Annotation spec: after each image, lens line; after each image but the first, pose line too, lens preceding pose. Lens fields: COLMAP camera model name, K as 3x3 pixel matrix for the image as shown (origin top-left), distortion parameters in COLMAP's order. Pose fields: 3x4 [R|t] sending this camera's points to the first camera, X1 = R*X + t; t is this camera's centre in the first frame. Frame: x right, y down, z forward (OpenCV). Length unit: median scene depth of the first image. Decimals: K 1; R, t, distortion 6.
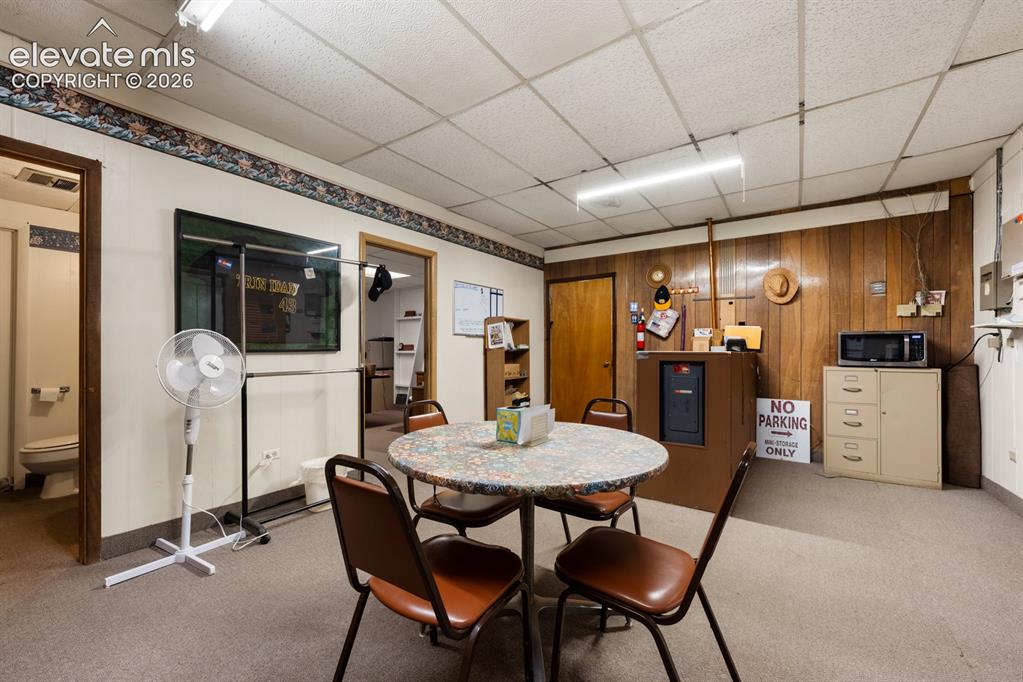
lens RADIAL K [[408.4, 0, 507.0], [0, 408.4, 345.4], [0, 0, 1]] dist [0.000995, 0.000022]
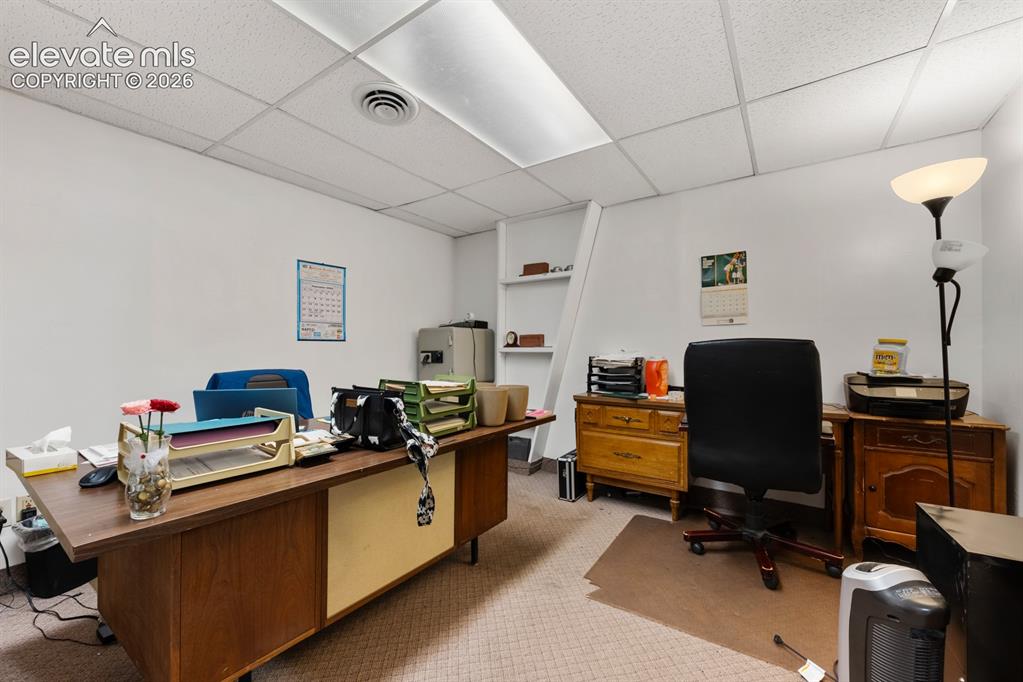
lens RADIAL K [[408.4, 0, 509.9], [0, 408.4, 343.1], [0, 0, 1]] dist [0.000995, 0.000022]
pose [[0.999955, -0.000725, 0.009421, -0.266528], [0.000775, 0.999986, -0.005292, 0.010595], [-0.009417, 0.005299, 0.999942, 0.518999]]
